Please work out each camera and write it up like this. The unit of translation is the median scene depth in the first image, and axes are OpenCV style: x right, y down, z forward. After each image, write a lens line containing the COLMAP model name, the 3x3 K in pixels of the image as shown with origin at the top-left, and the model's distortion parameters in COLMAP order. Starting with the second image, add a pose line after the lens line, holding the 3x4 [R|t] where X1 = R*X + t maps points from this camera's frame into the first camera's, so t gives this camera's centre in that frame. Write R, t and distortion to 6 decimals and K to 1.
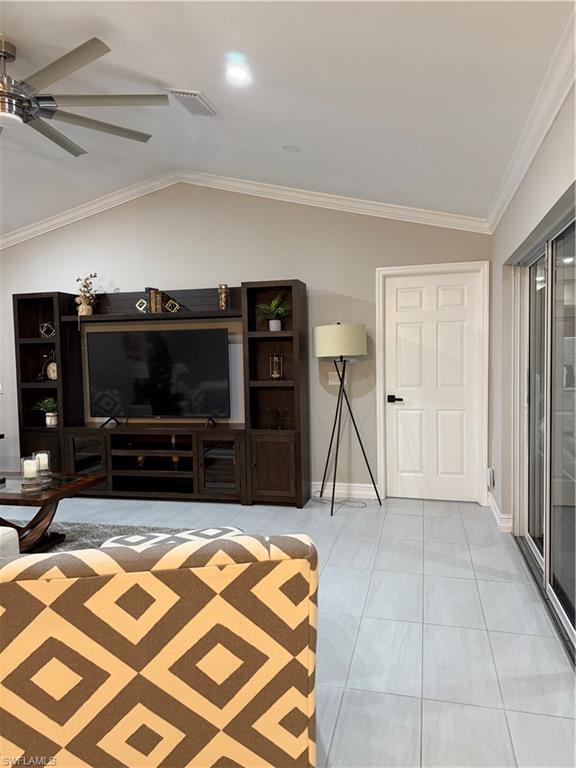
lens RADIAL K [[541.1, 0, 296.4], [0, 541.1, 383.8], [0, 0, 1]] dist [0.079365, -0.103717]
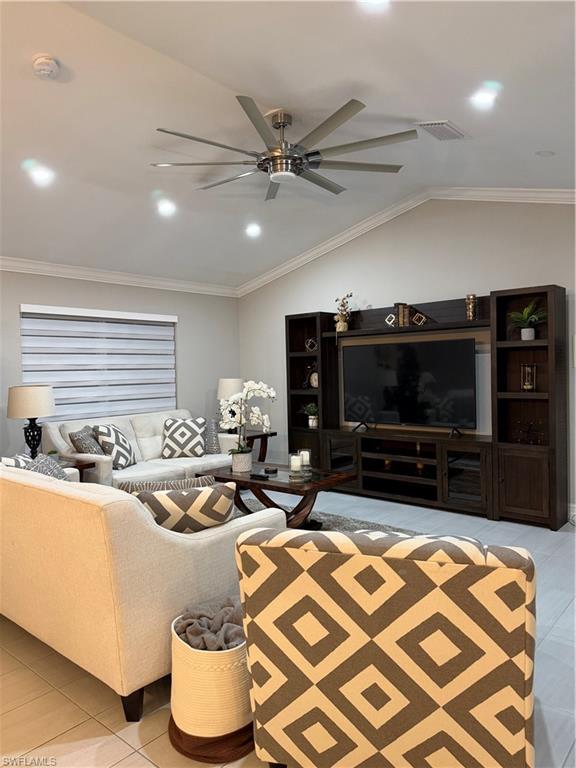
lens RADIAL K [[533.6, 0, 288.0], [0, 533.6, 384.0], [0, 0, 1]] dist [0.083803, -0.140456]
pose [[0.891484, 0.013471, -0.452852, 0.017426], [-0.018961, 0.999791, -0.007586, -0.006172], [0.452655, 0.015349, 0.891553, -0.034757]]
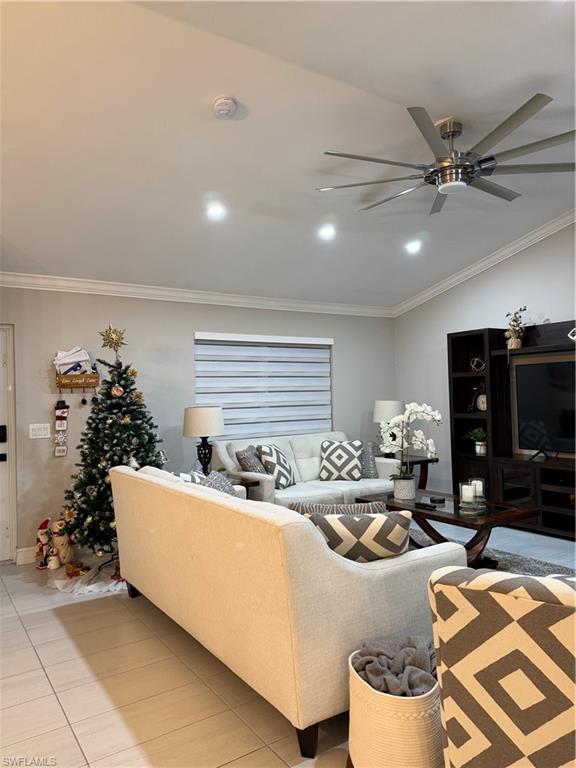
lens RADIAL K [[538.8, 0, 284.5], [0, 538.8, 379.3], [0, 0, 1]] dist [0.059505, -0.098331]
pose [[0.728464, -0.016400, -0.684888, -0.004596], [-0.026202, 0.998315, -0.051775, -0.004261], [0.684583, 0.055662, 0.726807, -0.032896]]
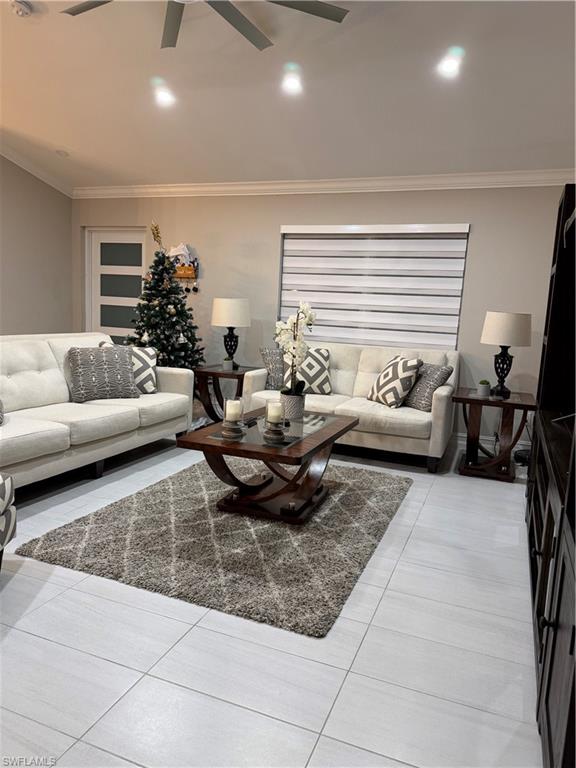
lens RADIAL K [[547.8, 0, 288.0], [0, 547.8, 384.0], [0, 0, 1]] dist [0.095550, -0.134009]
pose [[-0.155245, 0.156179, -0.975452, 0.340864], [-0.096660, 0.980284, 0.172337, -0.045253], [0.983136, 0.121041, -0.137088, 1.205193]]
